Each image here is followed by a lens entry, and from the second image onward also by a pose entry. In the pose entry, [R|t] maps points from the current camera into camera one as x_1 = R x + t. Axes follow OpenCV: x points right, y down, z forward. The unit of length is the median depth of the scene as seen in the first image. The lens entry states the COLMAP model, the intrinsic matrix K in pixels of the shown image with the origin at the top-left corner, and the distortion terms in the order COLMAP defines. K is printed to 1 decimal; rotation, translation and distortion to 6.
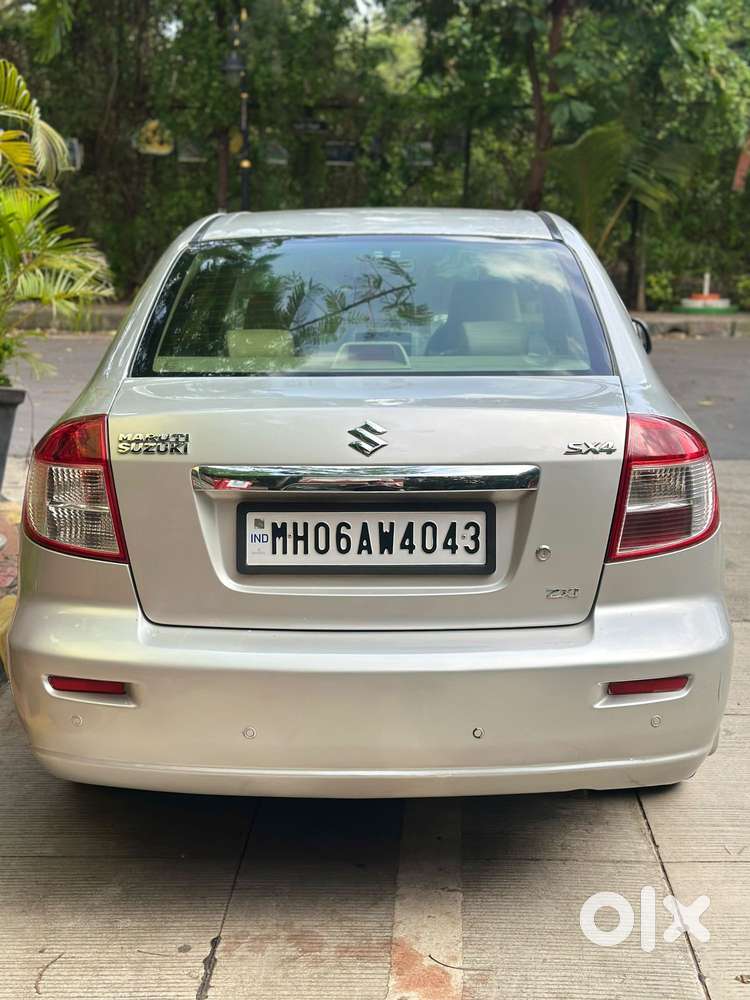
lens RADIAL K [[1389.0, 0, 372.4], [0, 1389.0, 501.1], [0, 0, 1]] dist [0.104168, 0.000000]
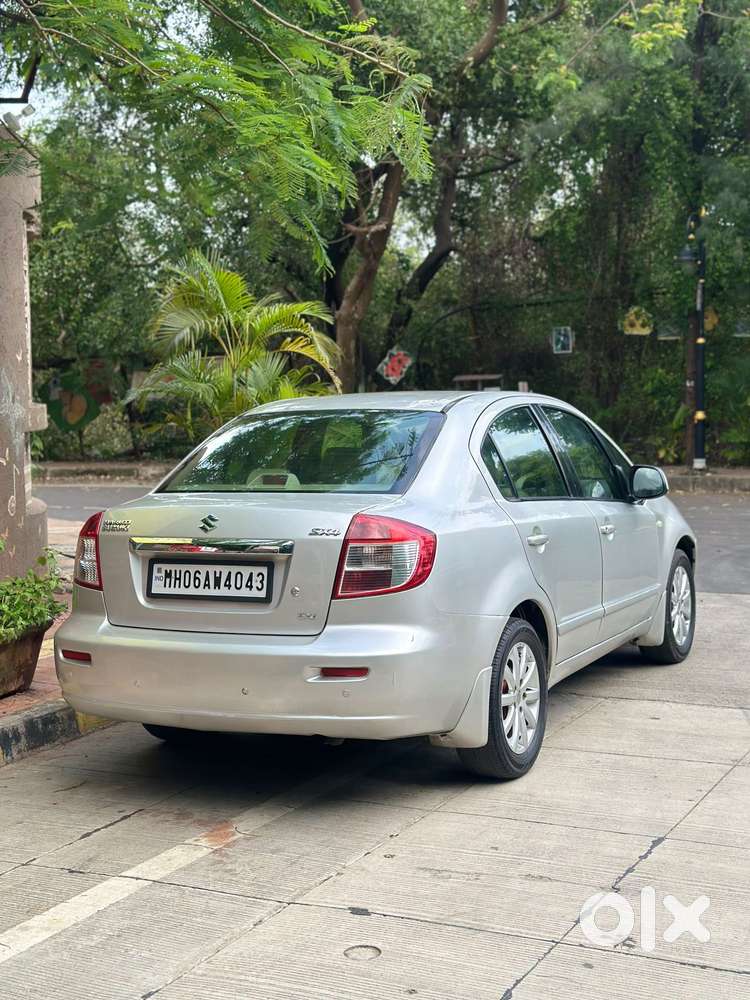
lens RADIAL K [[1389.0, 0, 382.0], [0, 1389.0, 495.3], [0, 0, 1]] dist [0.104168, 0.000000]
pose [[0.907971, 0.007937, -0.418957, 0.945176], [-0.059544, 0.992119, -0.110250, 0.102633], [0.414780, 0.125051, 0.901288, -0.531412]]
